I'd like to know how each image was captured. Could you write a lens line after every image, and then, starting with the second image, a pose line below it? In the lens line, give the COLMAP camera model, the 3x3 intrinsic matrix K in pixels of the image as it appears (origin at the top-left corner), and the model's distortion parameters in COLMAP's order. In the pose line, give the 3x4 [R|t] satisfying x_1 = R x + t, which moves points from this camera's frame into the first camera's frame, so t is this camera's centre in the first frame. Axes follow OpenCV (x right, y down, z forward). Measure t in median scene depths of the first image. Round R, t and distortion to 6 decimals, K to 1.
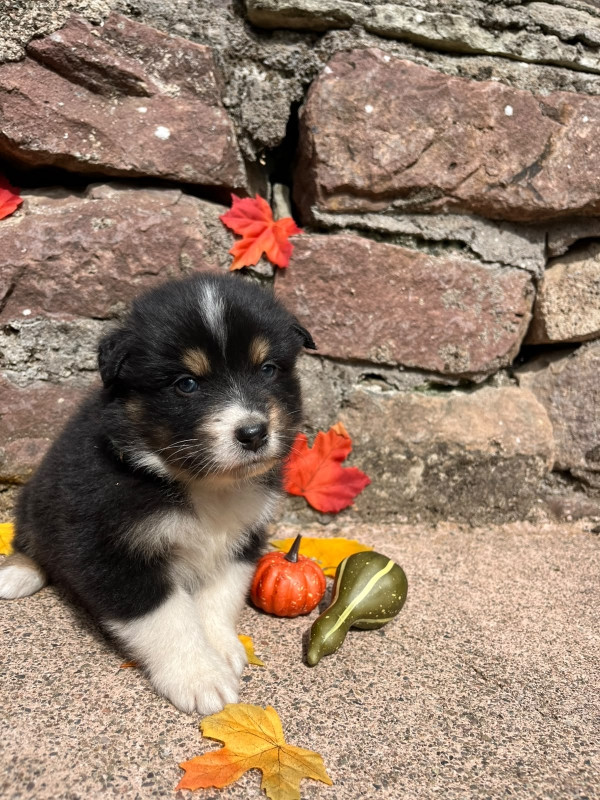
lens RADIAL K [[606.8, 0, 303.9], [0, 606.8, 399.1], [0, 0, 1]] dist [0.053574, -0.096960]
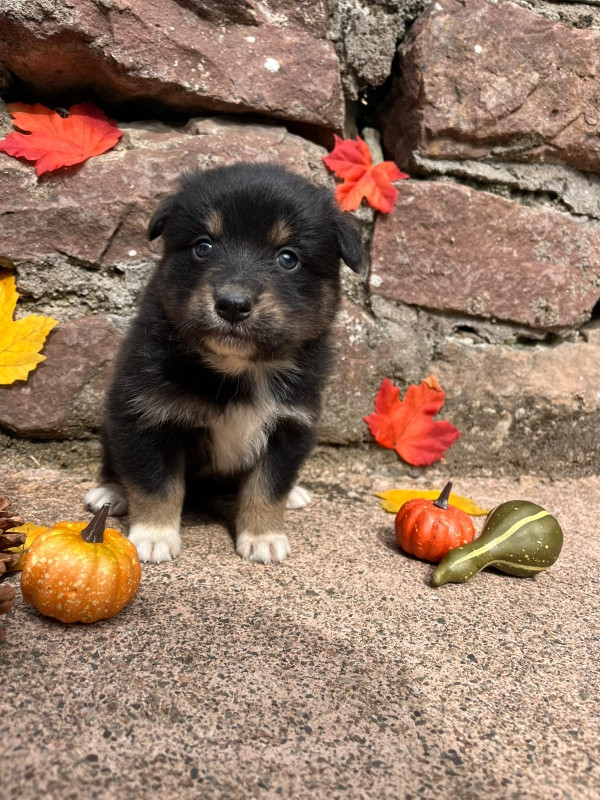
lens RADIAL K [[606.6, 0, 307.2], [0, 606.6, 396.2], [0, 0, 1]] dist [0.049706, -0.091183]
pose [[0.998364, 0.006125, 0.056852, -0.209959], [-0.008848, 0.998819, 0.047765, 0.028463], [-0.056493, -0.048190, 0.997239, 0.027132]]
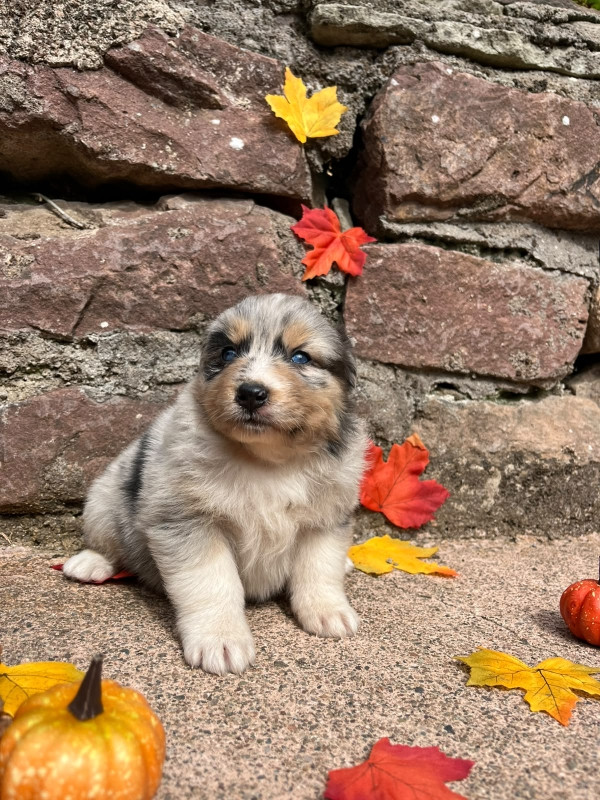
lens RADIAL K [[605.4, 0, 299.8], [0, 605.4, 397.3], [0, 0, 1]] dist [0.036223, -0.060681]
pose [[0.998823, -0.034276, 0.034308, -0.163452], [0.036805, 0.996426, -0.076030, 0.049656], [-0.031580, 0.077203, 0.996515, 0.041100]]
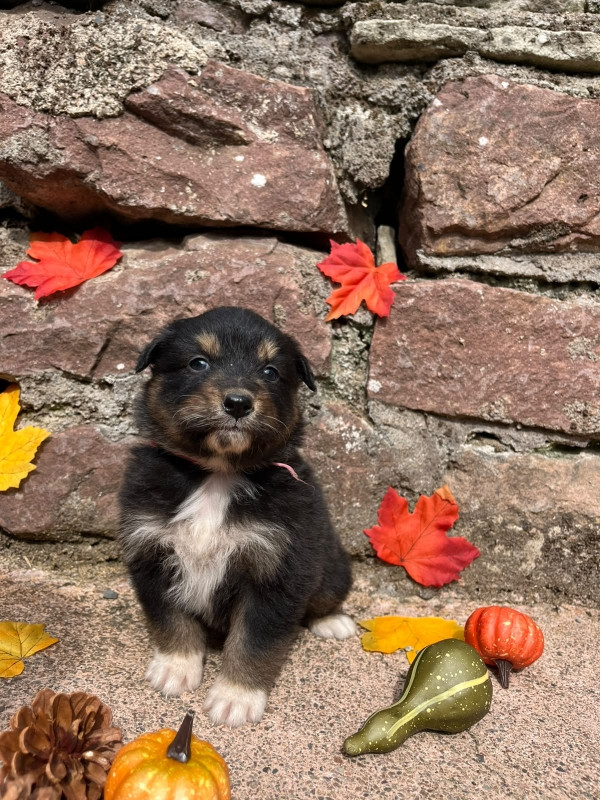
lens RADIAL K [[596.4, 0, 311.1], [0, 596.4, 401.1], [0, 0, 1]] dist [0.010121, -0.004364]
pose [[0.980323, 0.019440, -0.196442, 0.037779], [-0.026093, 0.999168, -0.031335, -0.056860], [0.195669, 0.035845, 0.980015, 0.098512]]
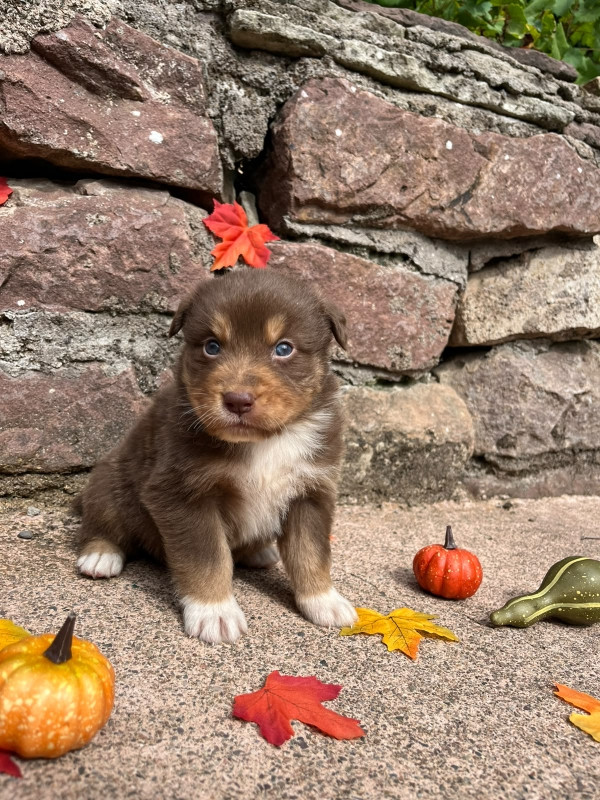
lens RADIAL K [[601.9, 0, 287.8], [0, 601.9, 392.9], [0, 0, 1]] dist [0.048500, -0.086801]
pose [[0.978299, 0.009814, 0.206967, -0.203719], [-0.009247, 0.999950, -0.003707, 0.005460], [-0.206993, 0.001712, 0.978341, -0.060558]]
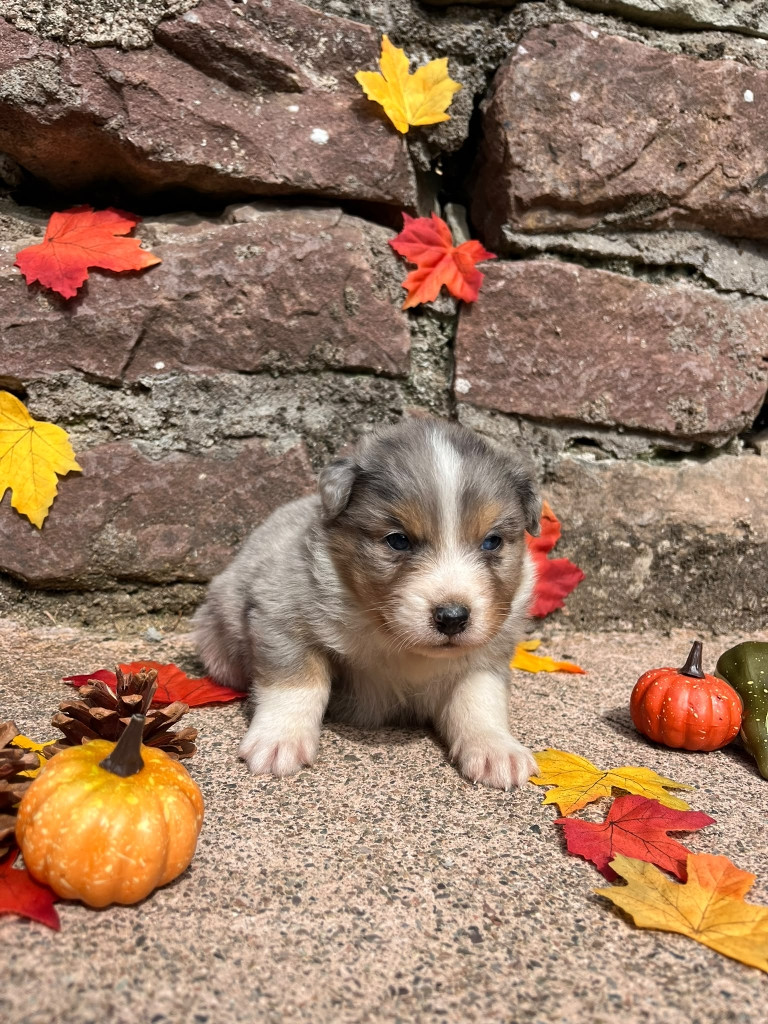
lens RADIAL K [[773.3, 0, 381.1], [0, 773.3, 514.3], [0, 0, 1]] dist [0.044528, -0.079263]
pose [[0.998937, -0.029890, -0.035101, -0.120716], [0.029355, 0.999447, -0.015644, 0.067808], [0.035549, 0.014596, 0.999261, 0.000566]]
